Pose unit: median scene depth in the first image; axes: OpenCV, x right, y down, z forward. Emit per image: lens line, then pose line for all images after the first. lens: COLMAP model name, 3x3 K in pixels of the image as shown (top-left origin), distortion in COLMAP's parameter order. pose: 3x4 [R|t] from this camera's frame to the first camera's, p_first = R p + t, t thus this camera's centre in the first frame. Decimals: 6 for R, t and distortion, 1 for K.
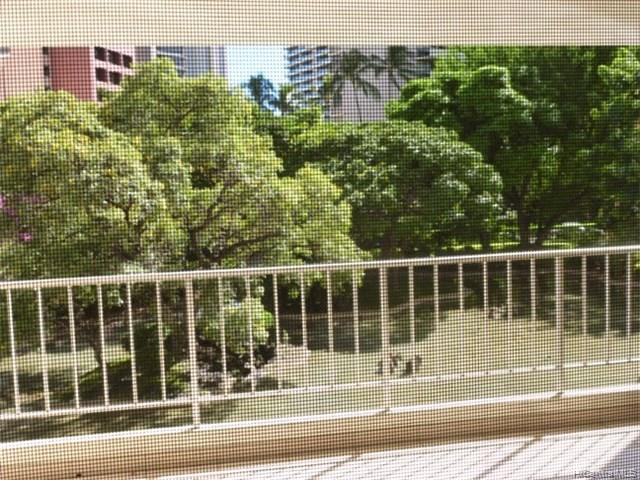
lens RADIAL K [[681.4, 0, 321.0], [0, 681.4, 242.4], [0, 0, 1]] dist [-0.032530, 0.000000]
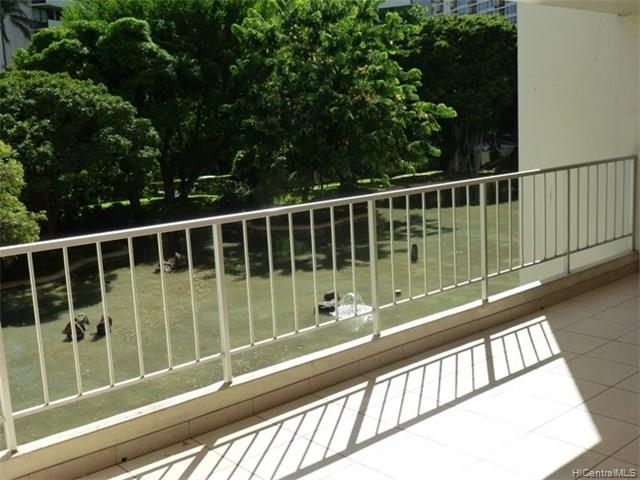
lens RADIAL K [[681.4, 0, 317.2], [0, 681.4, 238.4], [0, 0, 1]] dist [-0.032530, 0.000000]
pose [[0.865711, -0.087154, 0.492899, -0.038683], [0.058209, 0.995573, 0.073800, 0.001032], [-0.497149, -0.035198, 0.866951, 0.010546]]
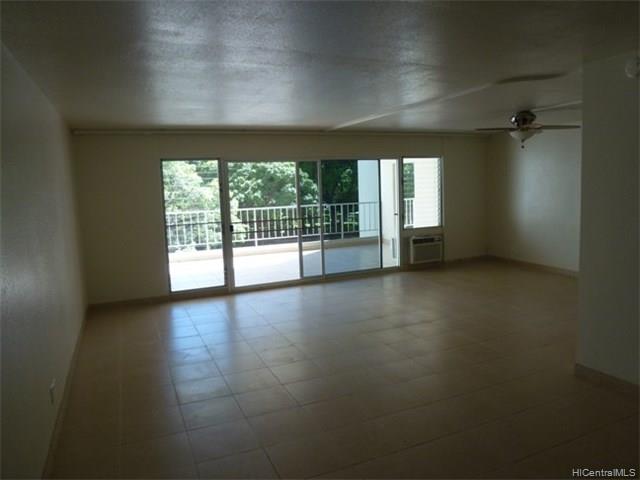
lens RADIAL K [[452.3, 0, 319.9], [0, 452.3, 234.9], [0, 0, 1]] dist [0.004013, 0.000429]
pose [[0.972947, -0.024382, 0.229739, -0.019618], [0.021769, 0.999666, 0.013902, 0.021057], [-0.230001, -0.008525, 0.973153, -0.218571]]
